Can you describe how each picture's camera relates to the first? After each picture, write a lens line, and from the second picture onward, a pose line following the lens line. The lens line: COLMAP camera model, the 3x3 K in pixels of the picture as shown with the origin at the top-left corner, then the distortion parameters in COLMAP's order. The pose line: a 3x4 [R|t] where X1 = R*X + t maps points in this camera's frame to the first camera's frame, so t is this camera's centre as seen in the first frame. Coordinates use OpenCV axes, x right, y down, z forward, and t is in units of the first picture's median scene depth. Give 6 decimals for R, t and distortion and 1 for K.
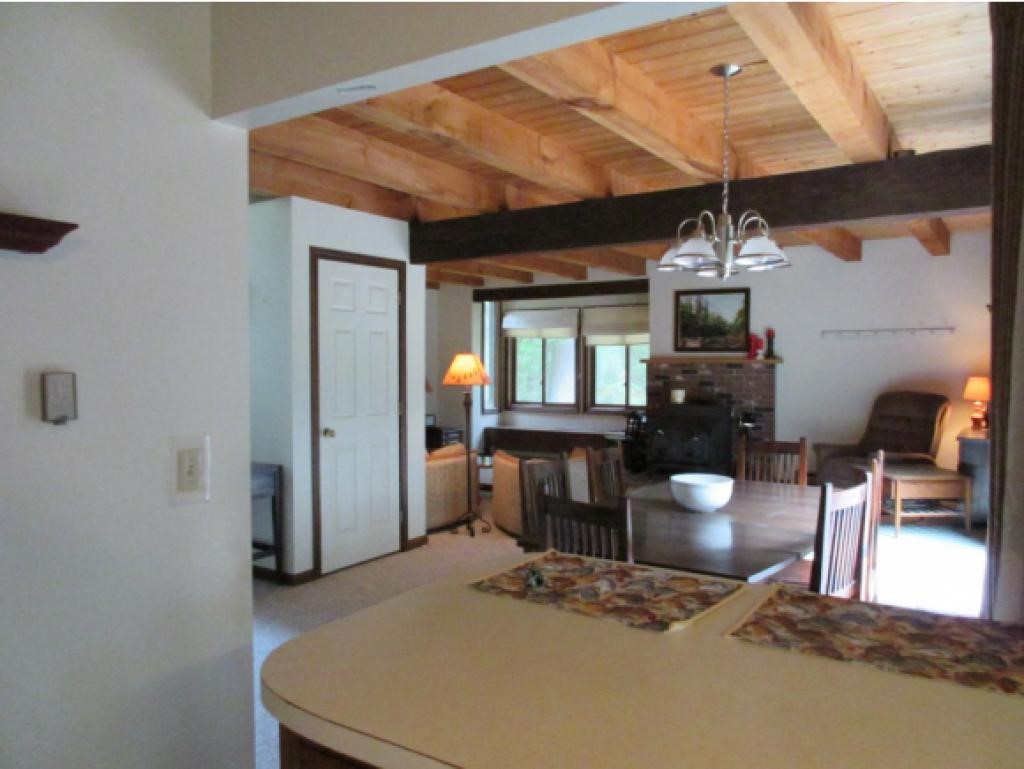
lens RADIAL K [[759.3, 0, 513.0], [0, 759.3, 385.8], [0, 0, 1]] dist [0.003910, 0.004548]
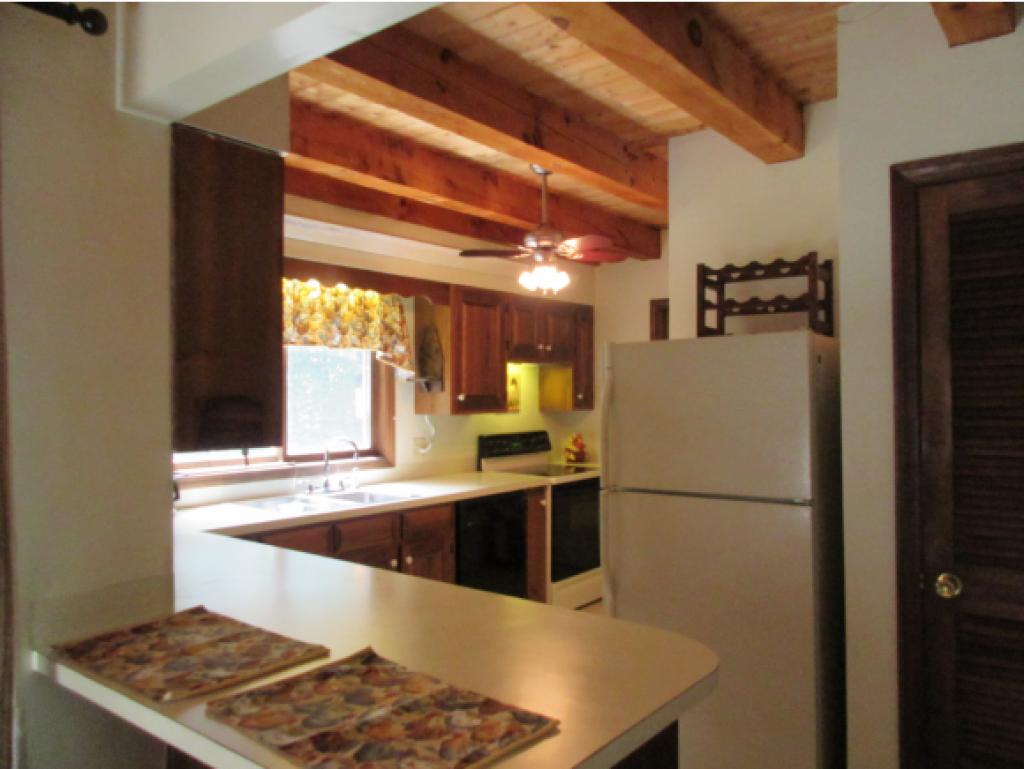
lens RADIAL K [[759.3, 0, 511.4], [0, 759.3, 387.0], [0, 0, 1]] dist [0.003910, 0.004548]
pose [[-0.996180, 0.009789, 0.086769, -0.089812], [0.011126, 0.999827, 0.014932, -0.078546], [-0.086608, 0.015840, -0.996117, 1.840051]]
